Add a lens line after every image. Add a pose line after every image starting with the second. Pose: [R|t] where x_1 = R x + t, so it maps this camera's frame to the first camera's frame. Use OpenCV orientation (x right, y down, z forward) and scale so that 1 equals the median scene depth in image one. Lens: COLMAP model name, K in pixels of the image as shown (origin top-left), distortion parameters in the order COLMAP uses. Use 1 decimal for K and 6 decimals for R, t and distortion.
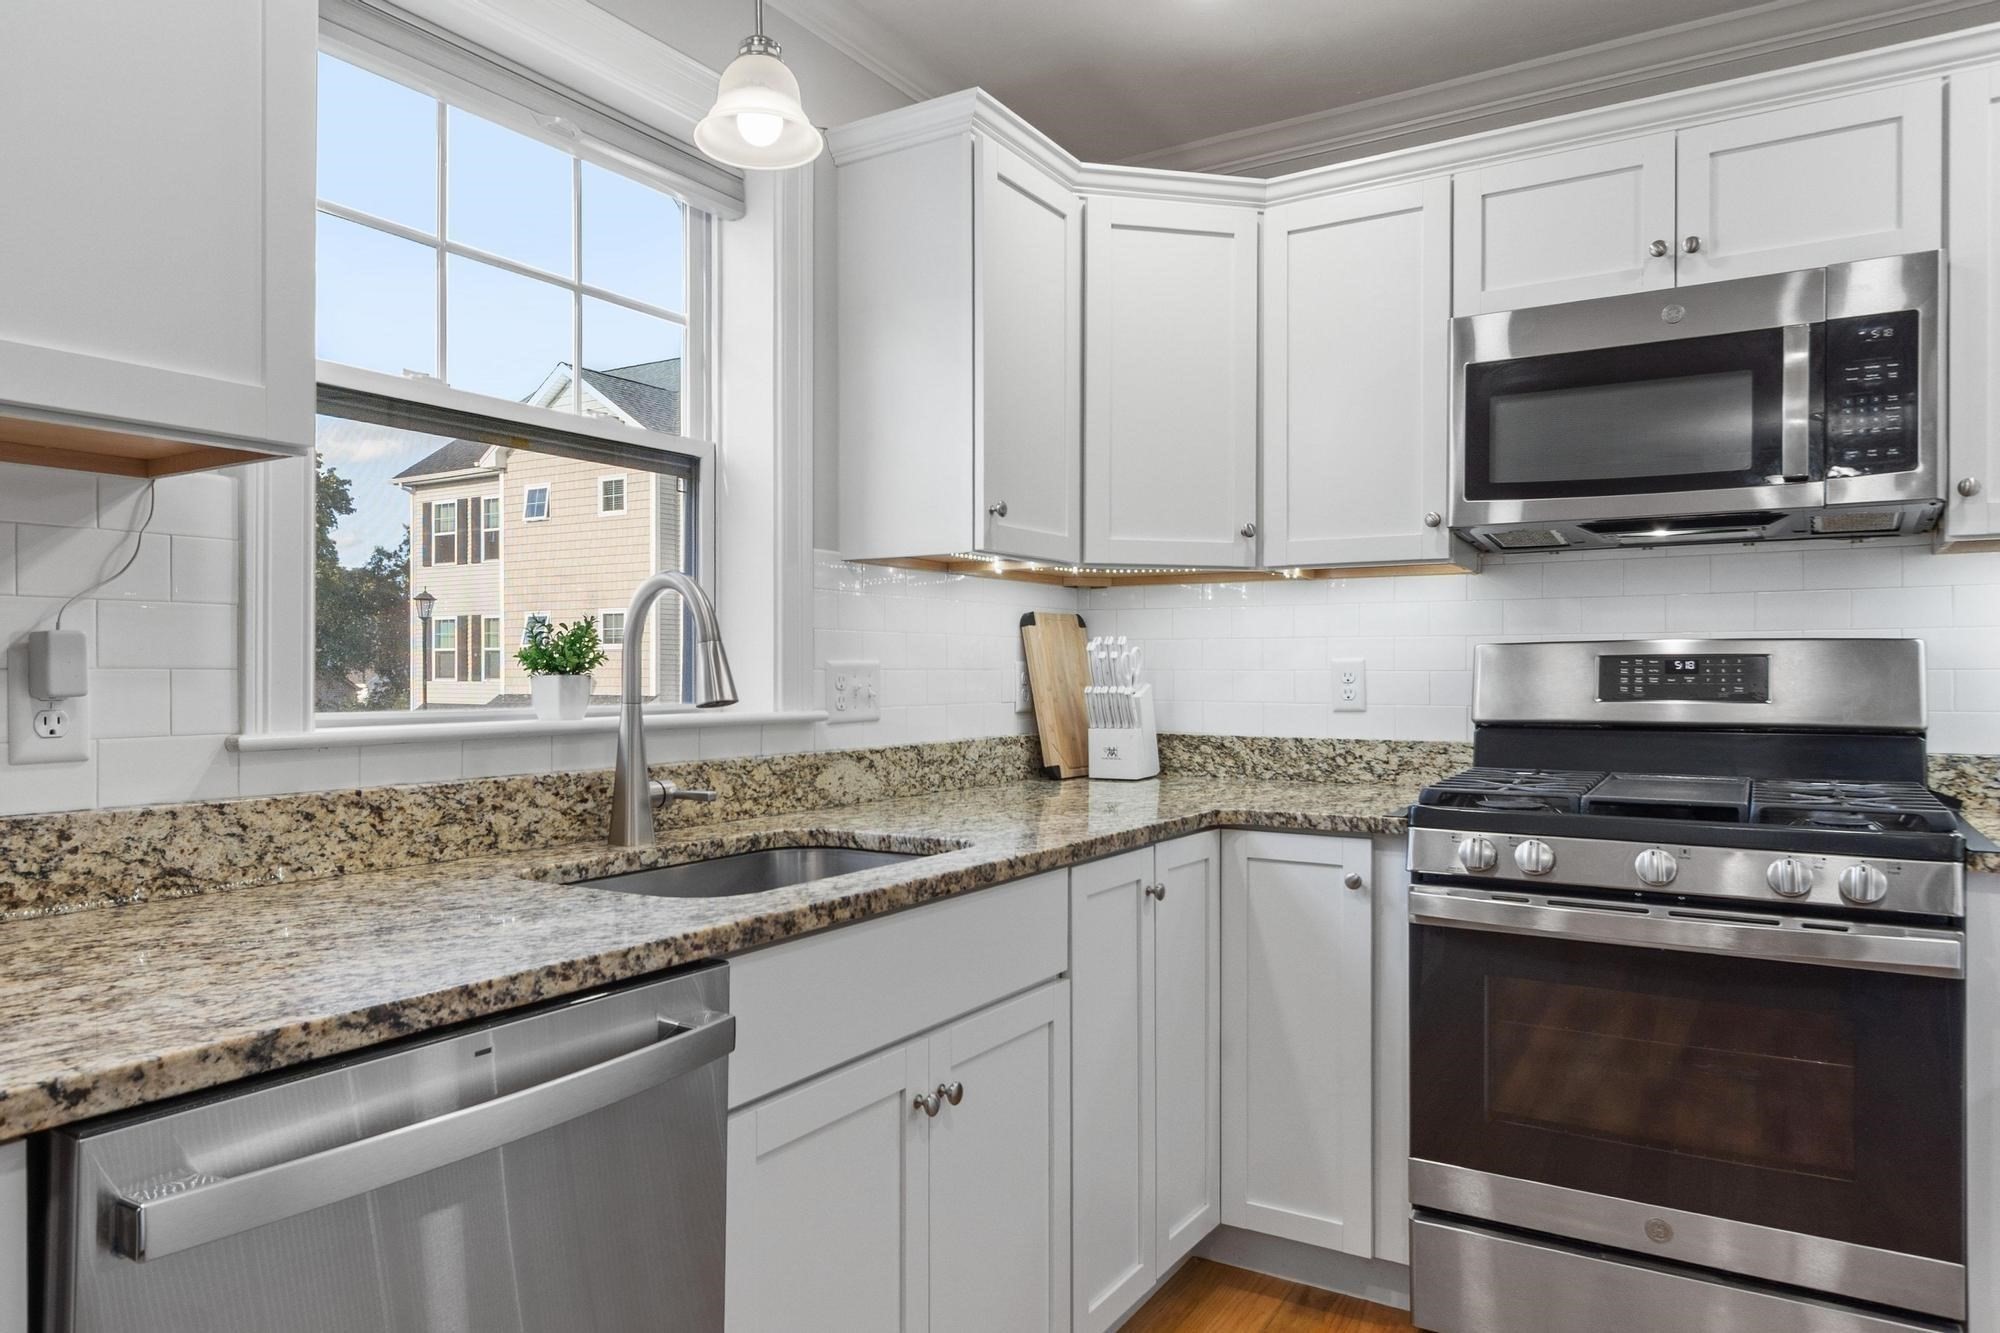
lens RADIAL K [[1288.0, 0, 1000.0], [0, 1288.0, 666.5], [0, 0, 1]] dist [0.003346, -0.001153]
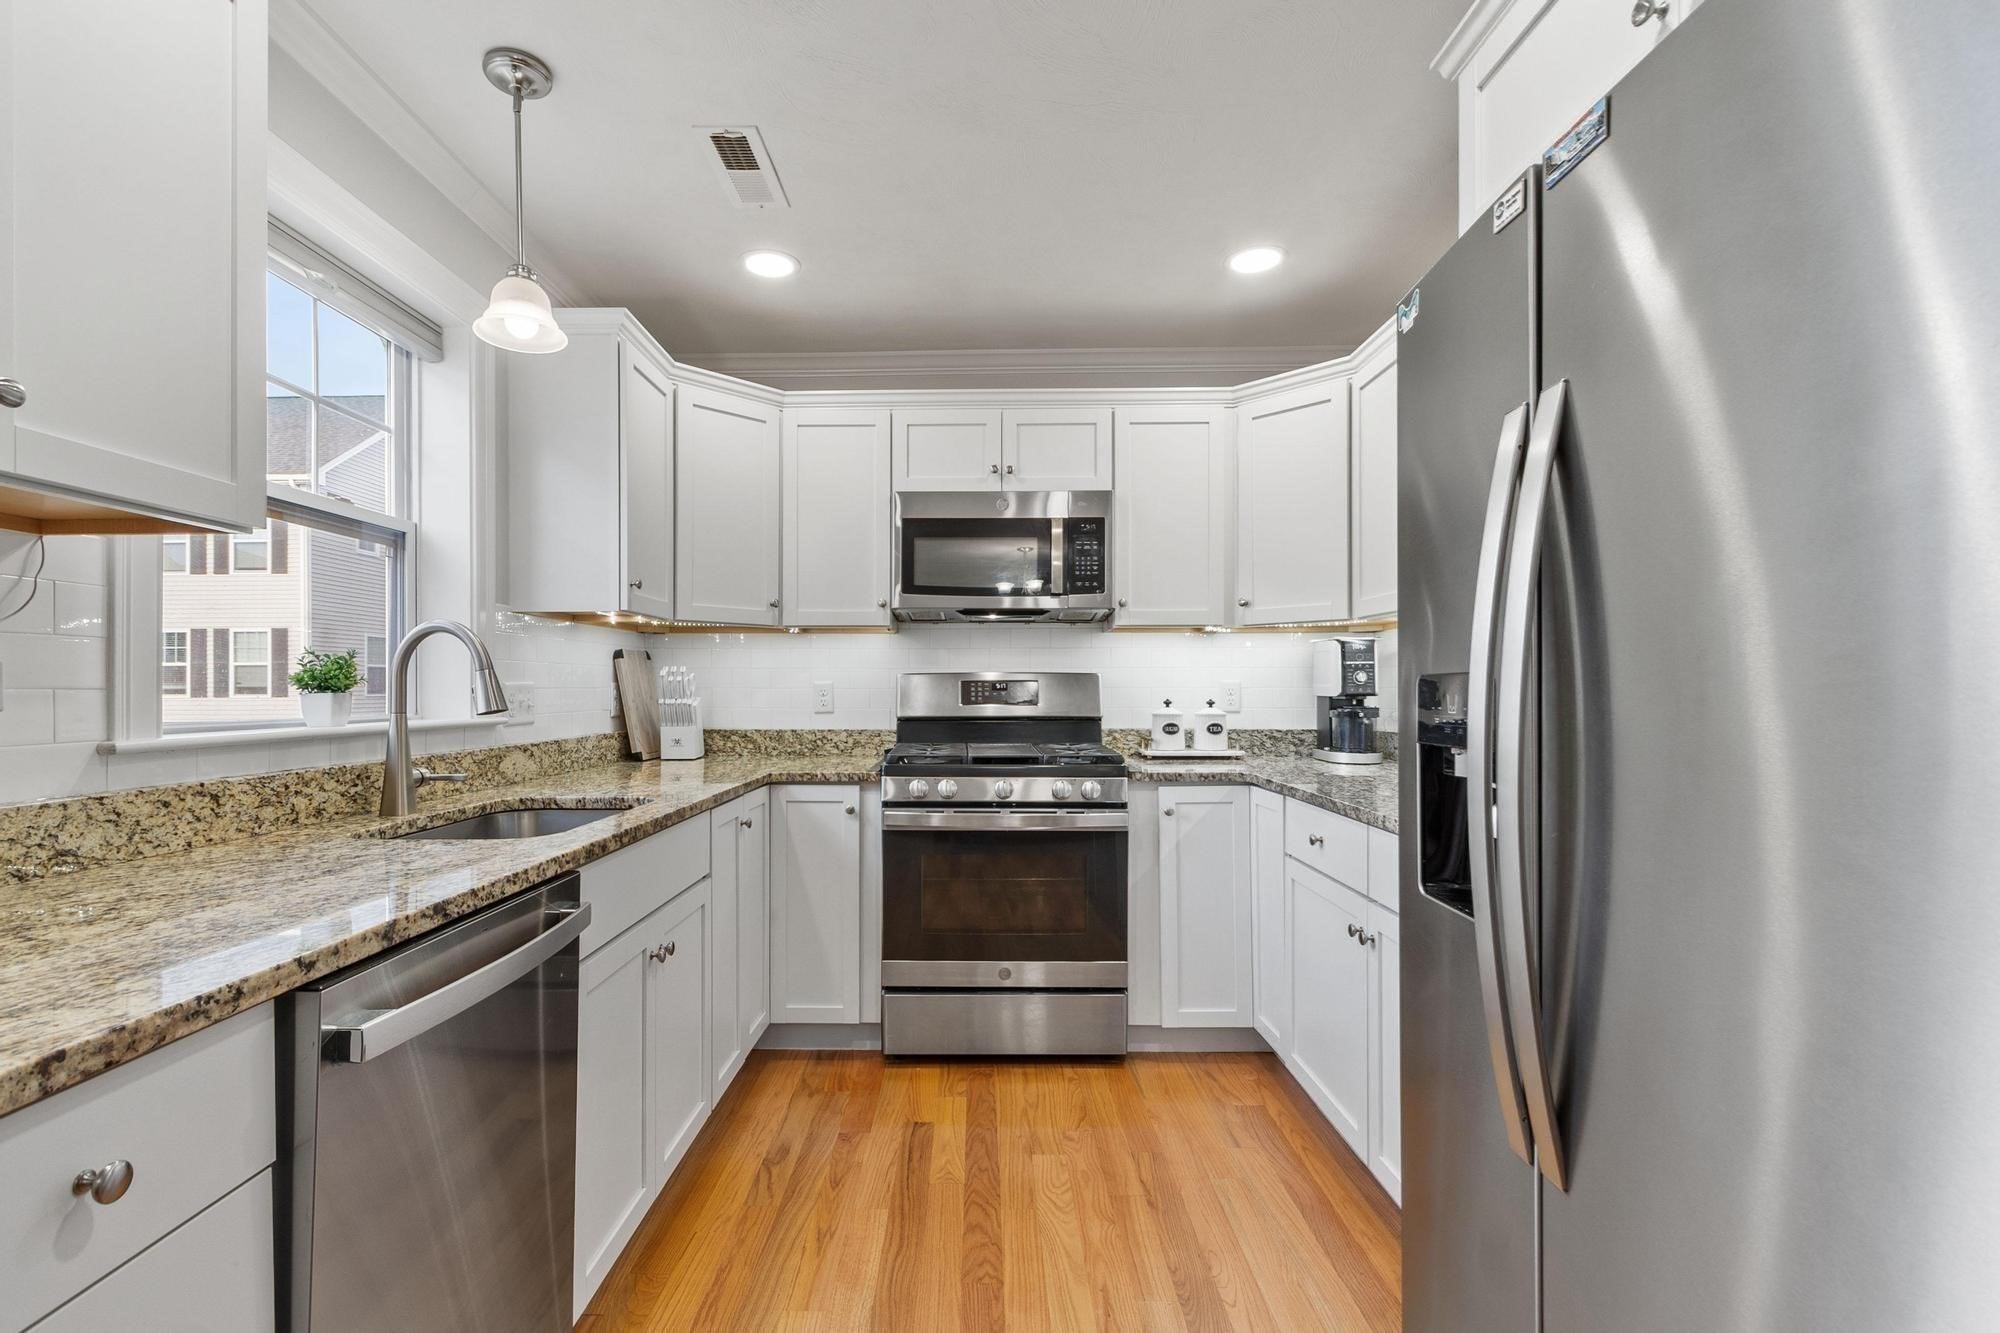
lens RADIAL K [[883.1, 0, 993.3], [0, 883.1, 682.0], [0, 0, 1]] dist [-0.000688, 0.000125]
pose [[0.845396, 0.003934, 0.534125, -0.205308], [-0.002327, 0.999991, -0.003683, -0.002380], [-0.534134, 0.001870, 0.845398, -0.118139]]
